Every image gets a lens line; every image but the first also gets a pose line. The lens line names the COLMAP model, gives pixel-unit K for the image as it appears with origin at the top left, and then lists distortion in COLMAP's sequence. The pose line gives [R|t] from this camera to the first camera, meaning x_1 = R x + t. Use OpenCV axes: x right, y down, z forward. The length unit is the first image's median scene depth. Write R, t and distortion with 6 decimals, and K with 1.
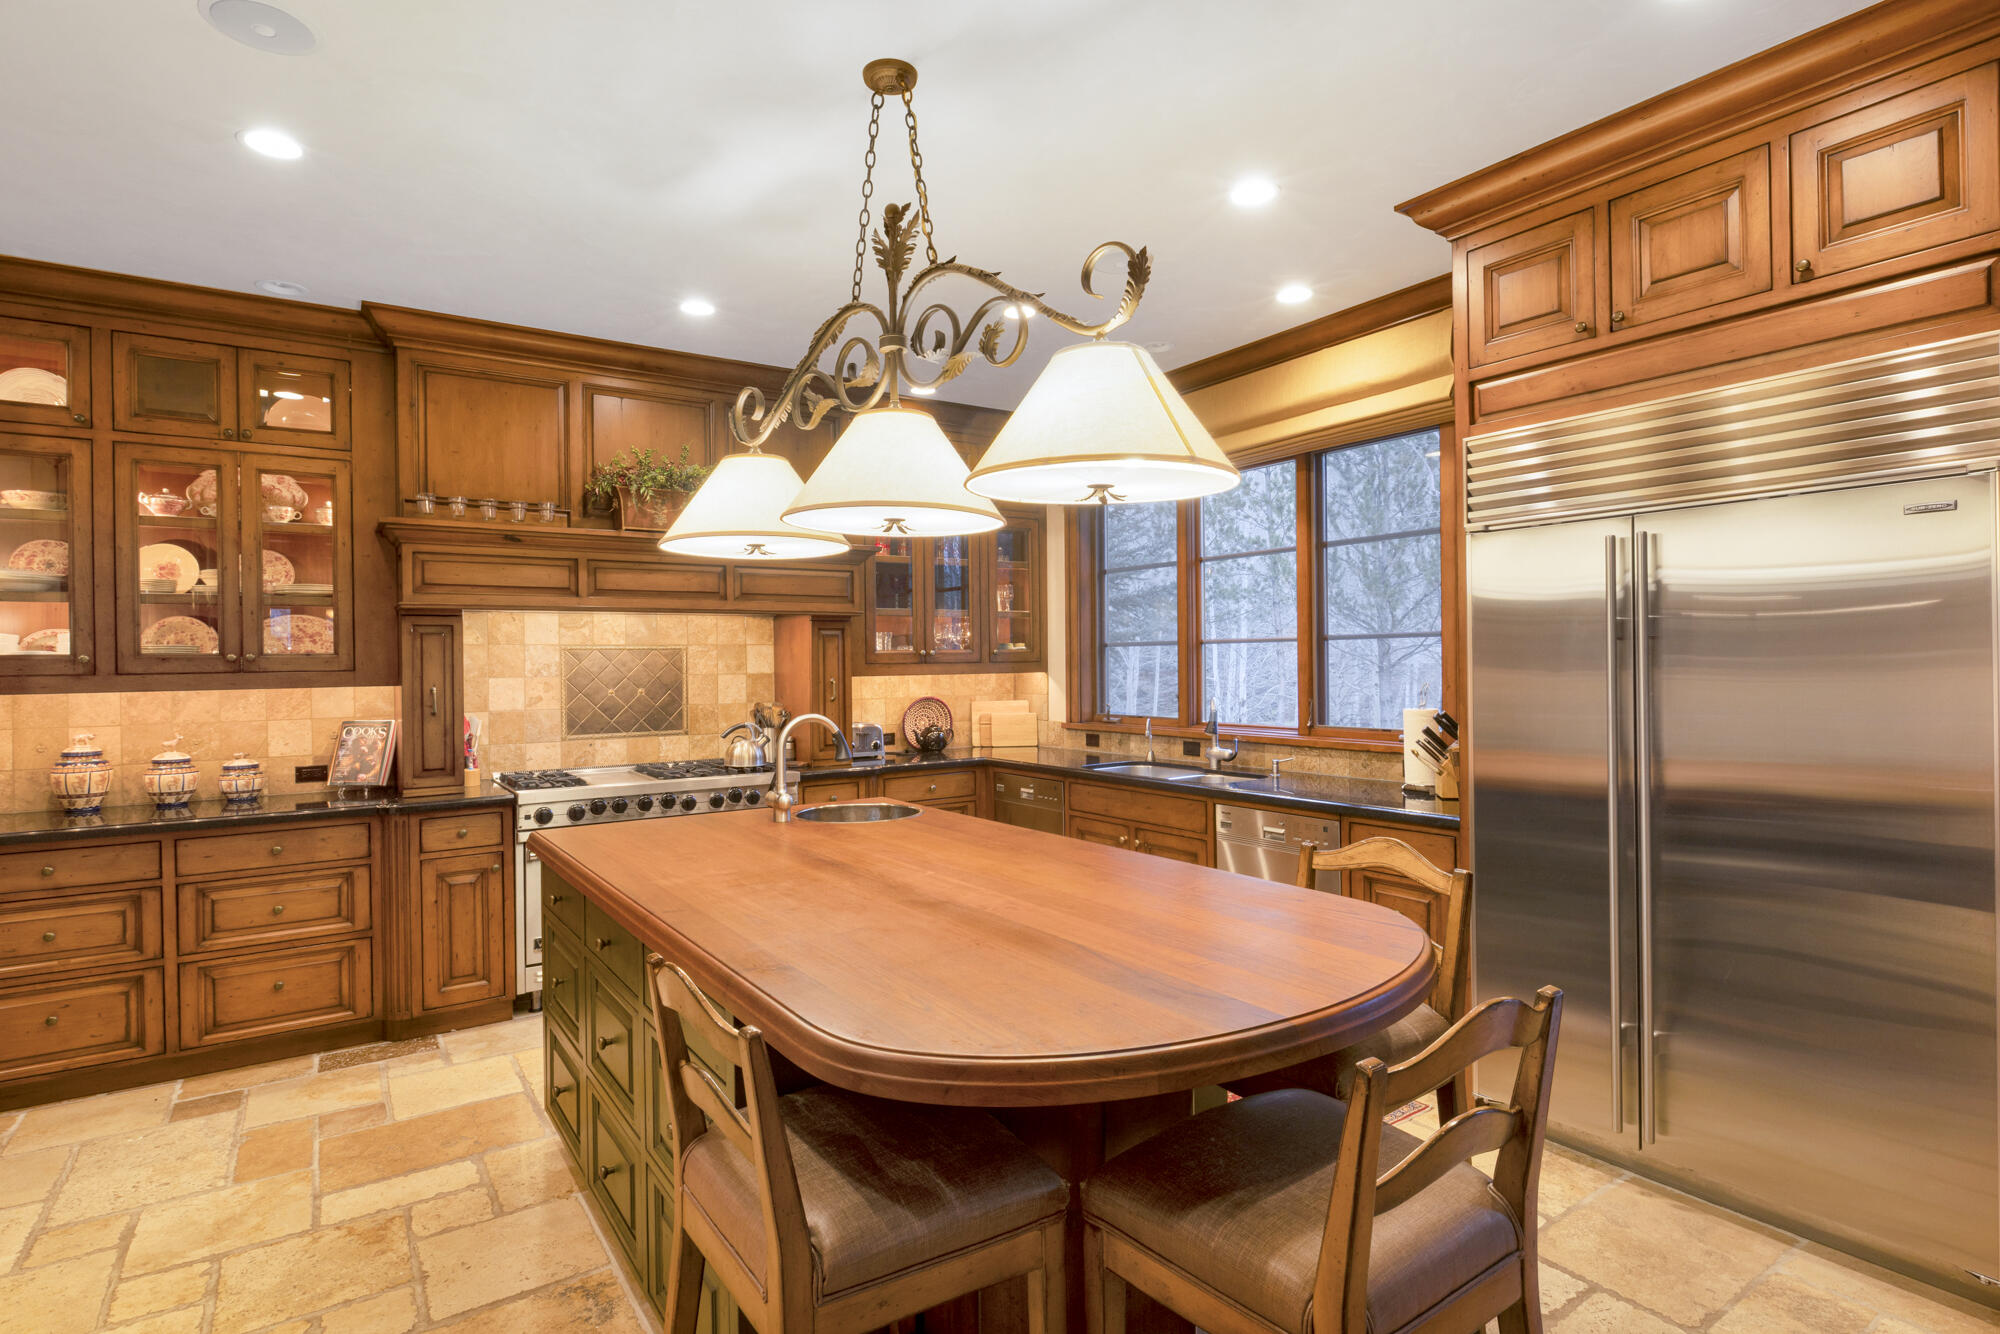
lens RADIAL K [[1017.9, 0, 998.4], [0, 1017.9, 663.9], [0, 0, 1]] dist [0.000524, -0.002230]
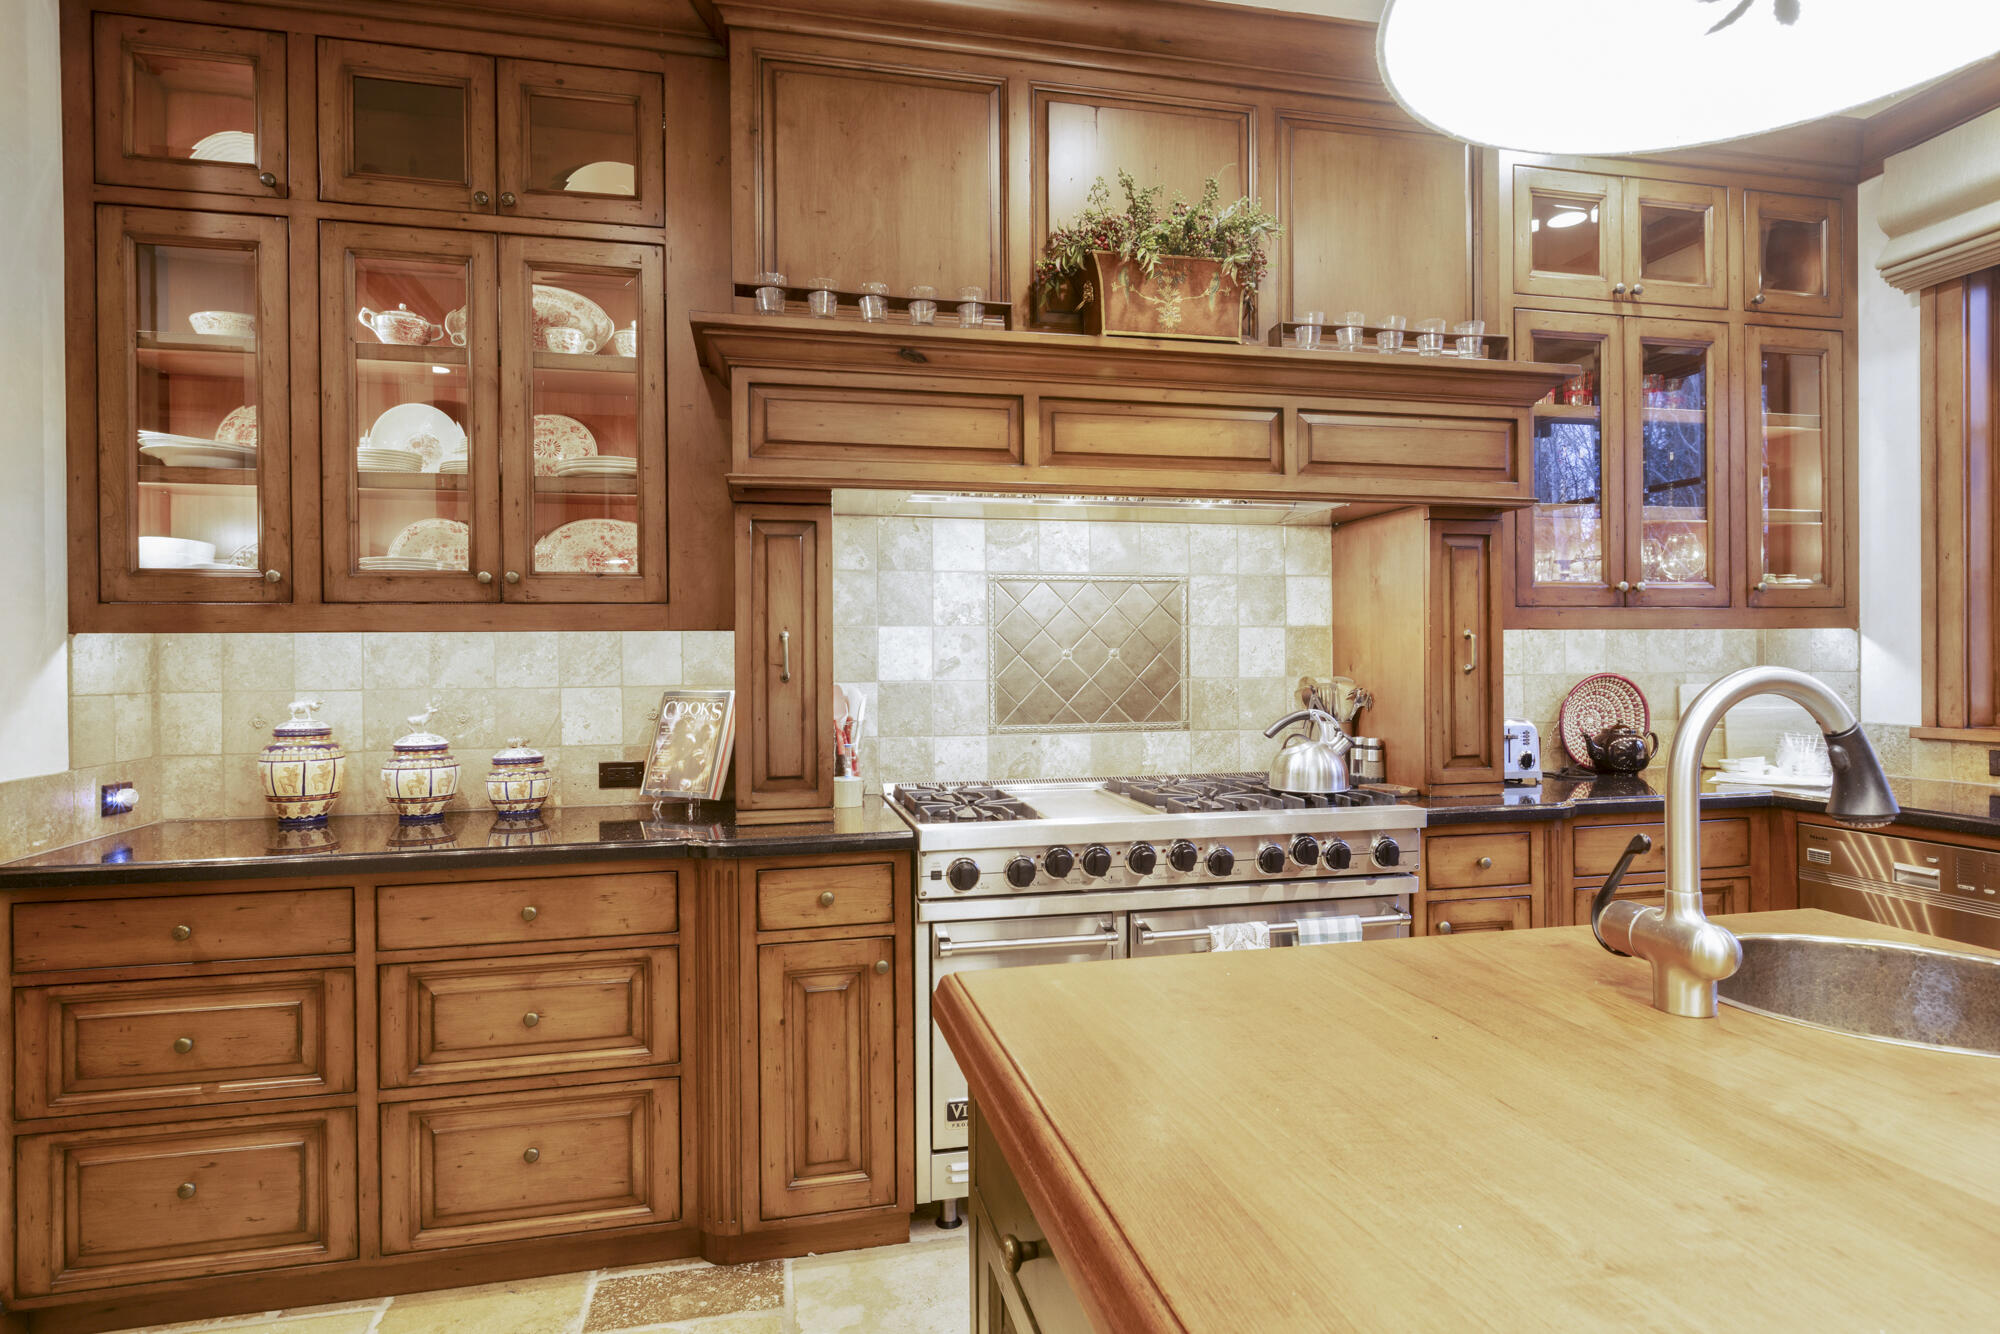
lens RADIAL K [[1114.2, 0, 1003.3], [0, 1114.2, 665.1], [0, 0, 1]] dist [-0.001480, 0.001098]
pose [[0.931140, 0.005710, -0.364618, -0.220564], [-0.004159, 0.999979, 0.005040, 0.038361], [0.364639, -0.003177, 0.931143, 0.475763]]
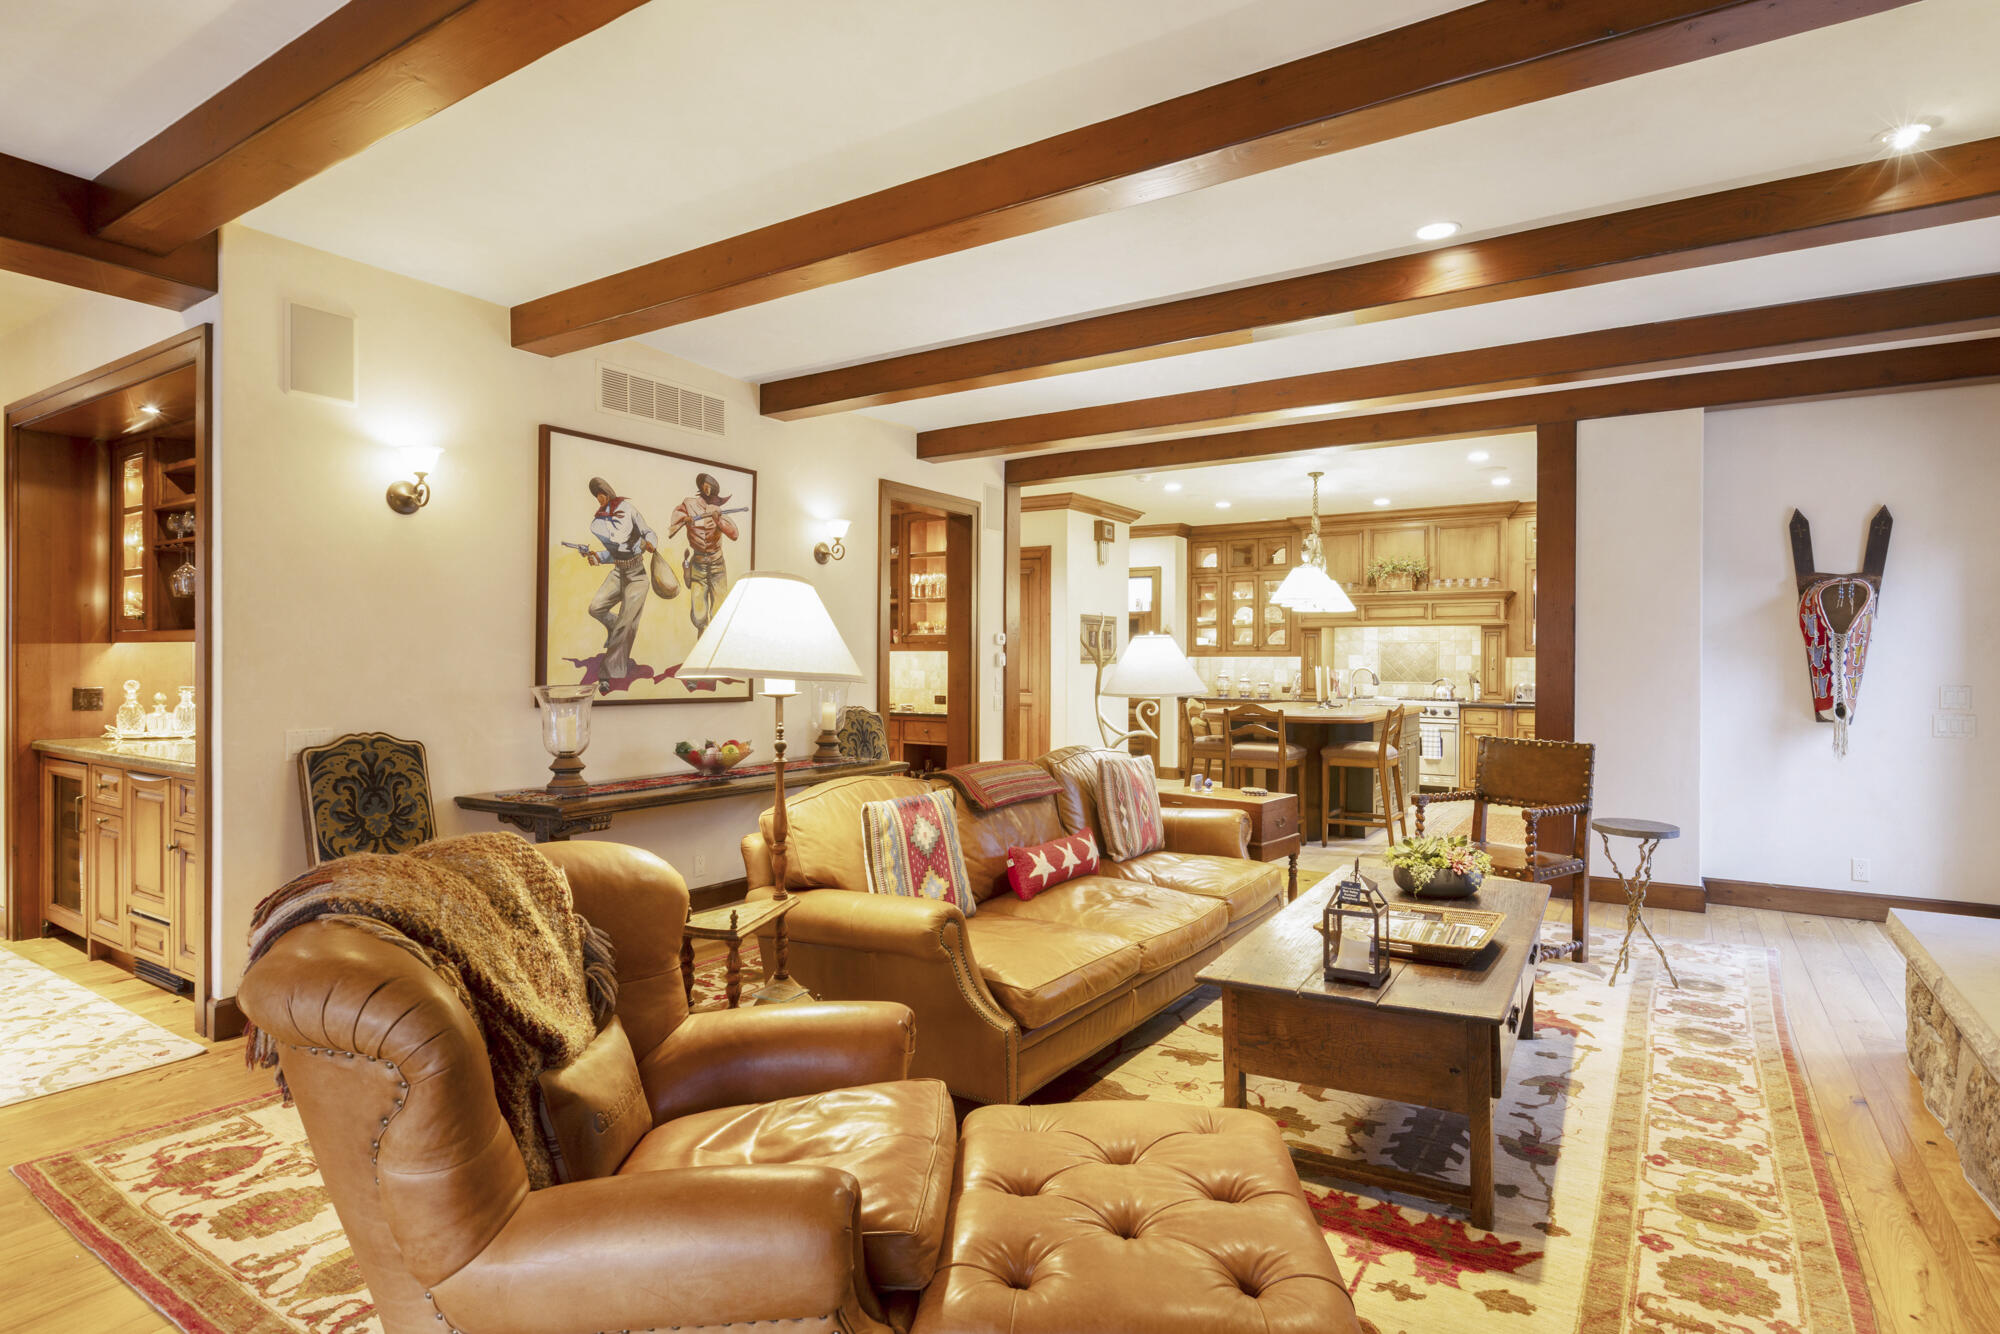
lens RADIAL K [[1056.4, 0, 998.8], [0, 1056.4, 658.7], [0, 0, 1]] dist [0.000186, 0.000007]
pose [[0.385648, 0.016888, -0.922492, 1.667395], [-0.008869, 0.999854, 0.014597, -0.006406], [0.922604, 0.002553, 0.385741, -0.803631]]
